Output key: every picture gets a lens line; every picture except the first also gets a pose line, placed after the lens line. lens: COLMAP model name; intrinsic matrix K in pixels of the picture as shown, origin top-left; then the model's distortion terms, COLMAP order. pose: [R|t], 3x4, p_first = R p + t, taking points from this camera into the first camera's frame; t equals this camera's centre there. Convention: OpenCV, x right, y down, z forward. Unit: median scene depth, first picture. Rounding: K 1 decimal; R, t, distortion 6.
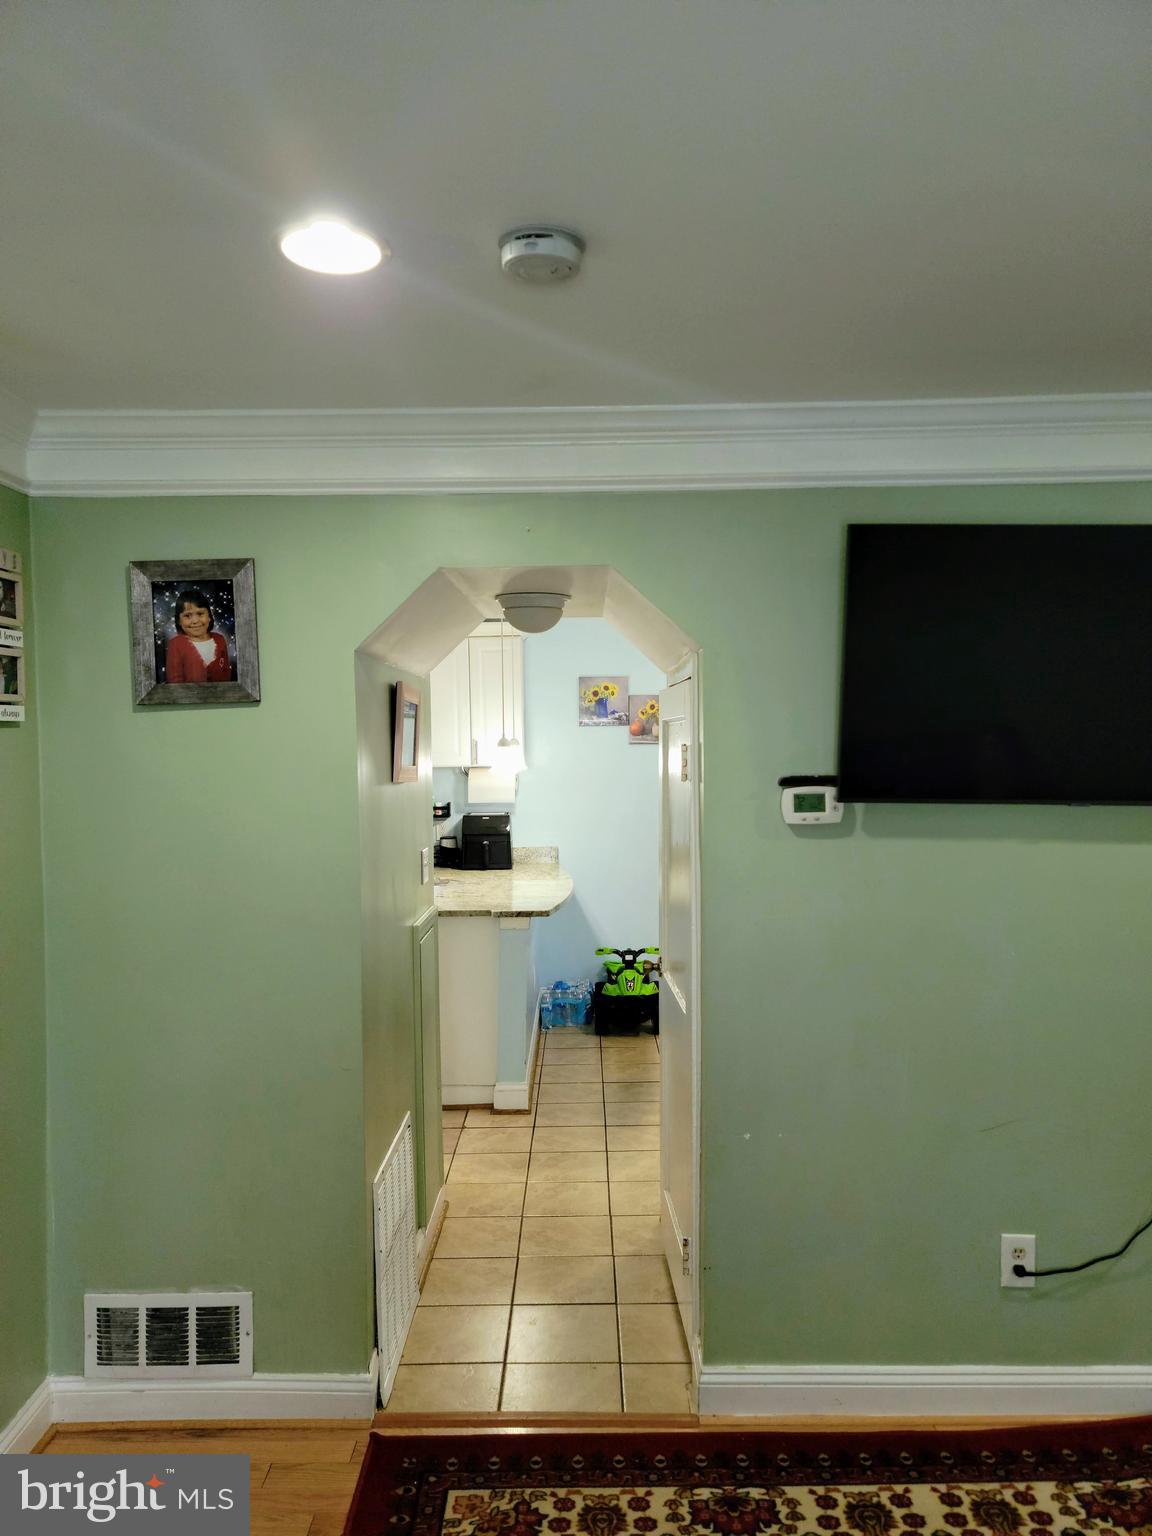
lens RADIAL K [[1123.7, 0, 583.6], [0, 1123.7, 756.7], [0, 0, 1]] dist [0.089336, -0.084244]
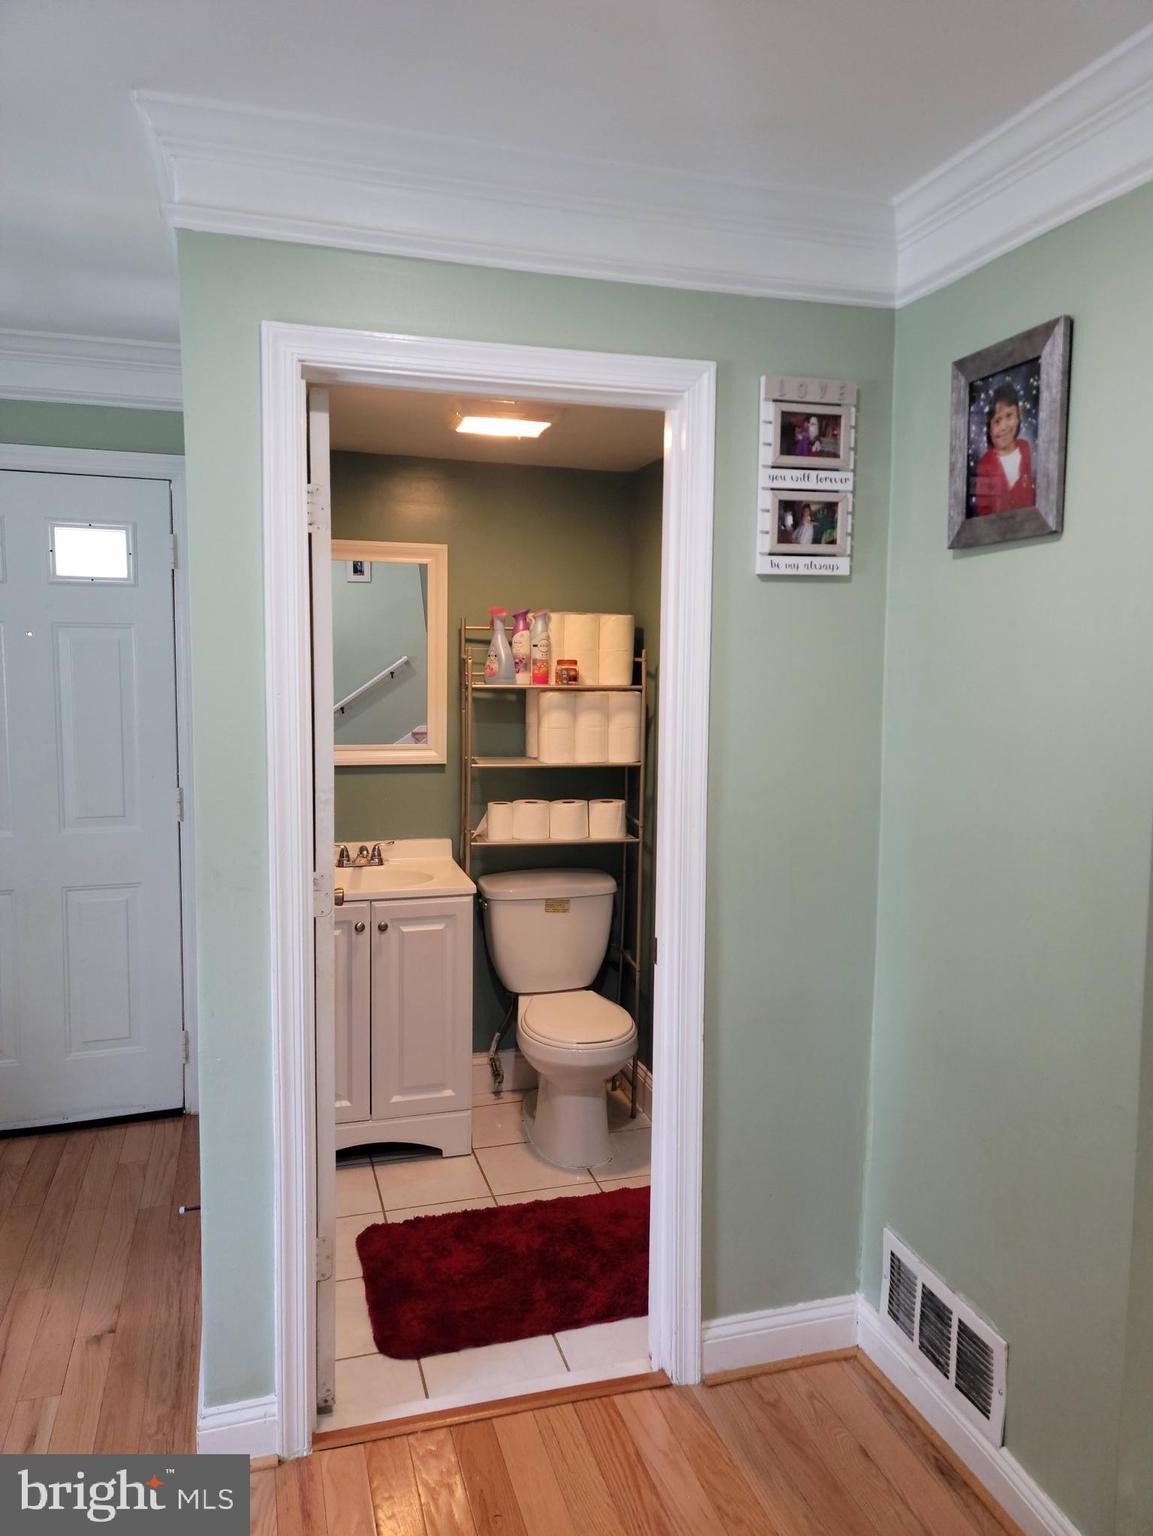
lens RADIAL K [[1123.7, 0, 598.5], [0, 1123.7, 750.7], [0, 0, 1]] dist [0.089336, -0.084244]
pose [[0.292790, 0.110089, -0.949818, 0.297942], [-0.034402, 0.993920, 0.104596, 0.019200], [0.955558, 0.002051, 0.294797, 0.535453]]
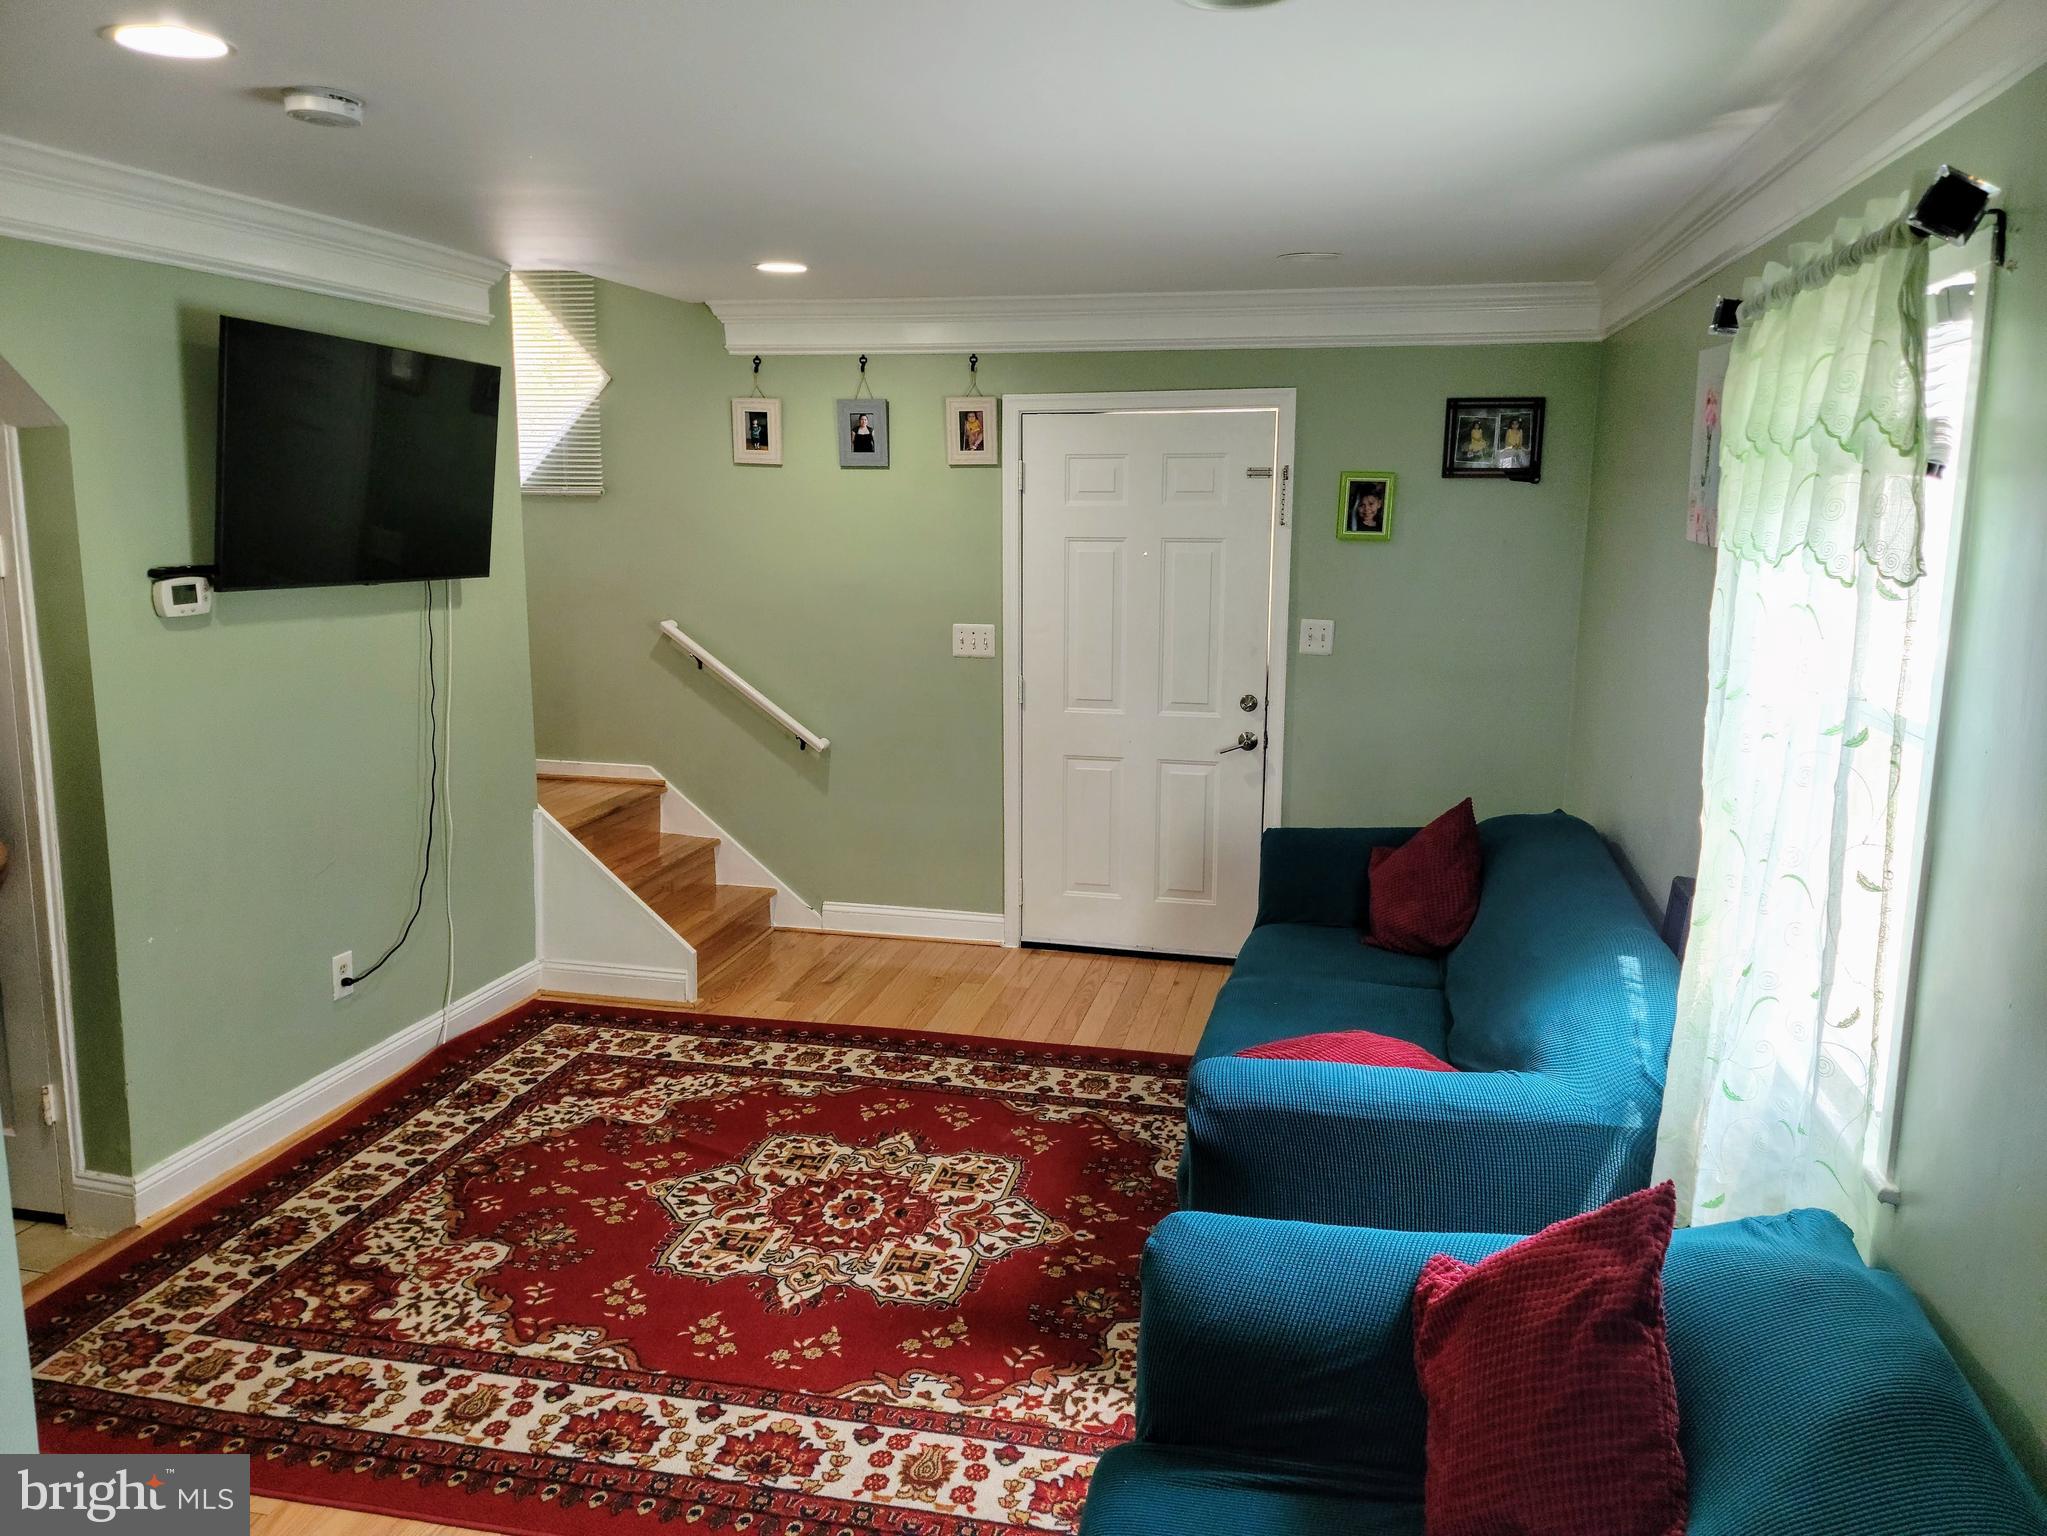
lens RADIAL K [[1497.5, 0, 1006.1], [0, 1497.5, 768.0], [0, 0, 1]] dist [0.089336, -0.084244]
pose [[0.226323, -0.162948, 0.960326, -0.937930], [0.002239, 0.985992, 0.166775, -0.029550], [-0.974050, -0.035595, 0.223518, -0.005633]]
